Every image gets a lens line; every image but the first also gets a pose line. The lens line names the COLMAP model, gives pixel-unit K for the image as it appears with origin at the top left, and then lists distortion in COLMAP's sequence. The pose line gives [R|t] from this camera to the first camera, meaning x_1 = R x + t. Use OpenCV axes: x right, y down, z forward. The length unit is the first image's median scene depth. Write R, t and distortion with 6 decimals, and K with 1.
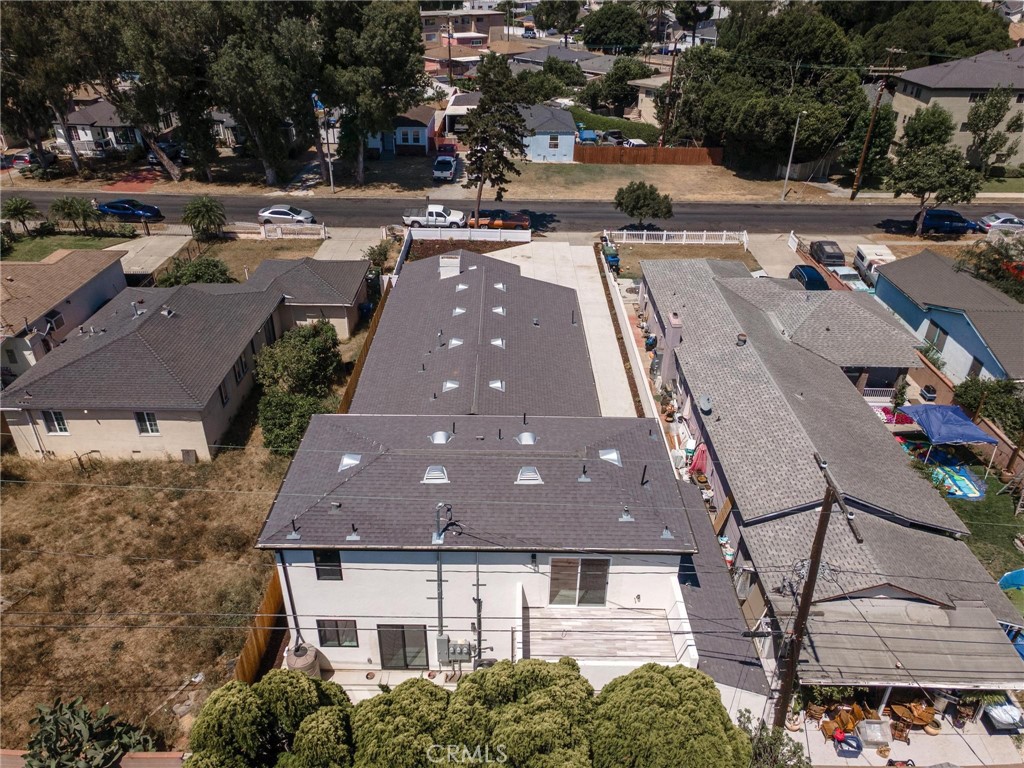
lens RADIAL K [[749.8, 0, 512.0], [0, 749.8, 384.0], [0, 0, 1]] dist [0.026038, 0.035815]
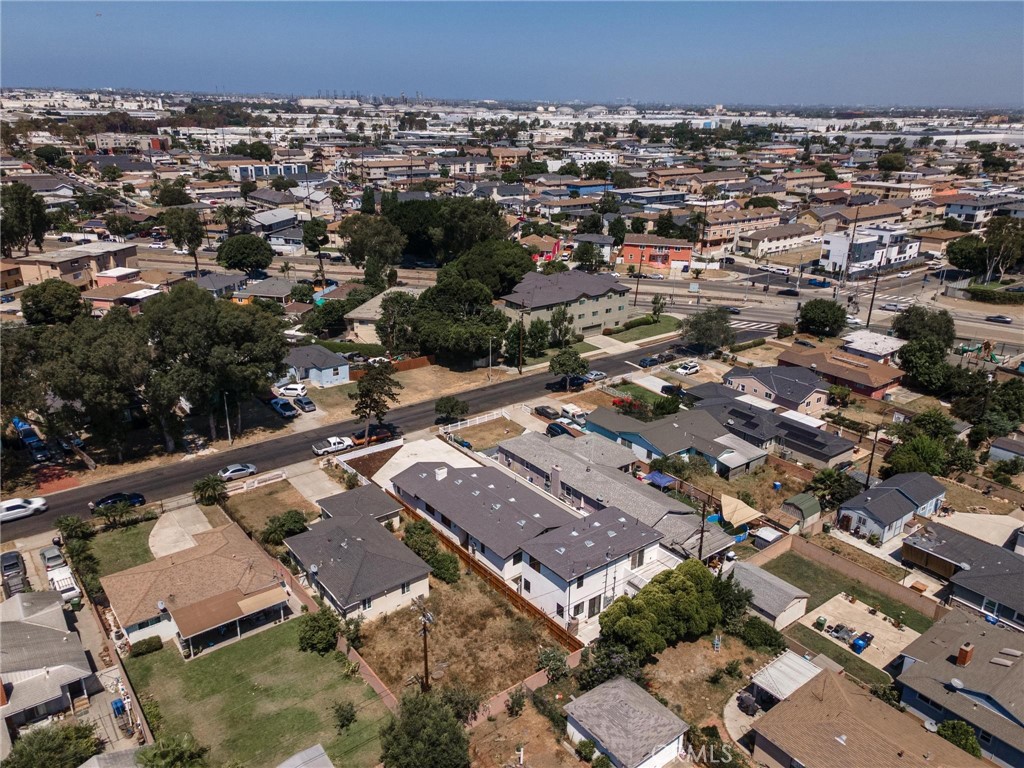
lens RADIAL K [[763.3, 0, 512.0], [0, 763.3, 384.0], [0, 0, 1]] dist [0.047095, -0.000160]
pose [[0.785080, -0.213176, 0.581554, -0.733146], [0.298487, 0.952905, -0.053649, -0.152248], [-0.542729, 0.215705, 0.811737, -0.533601]]
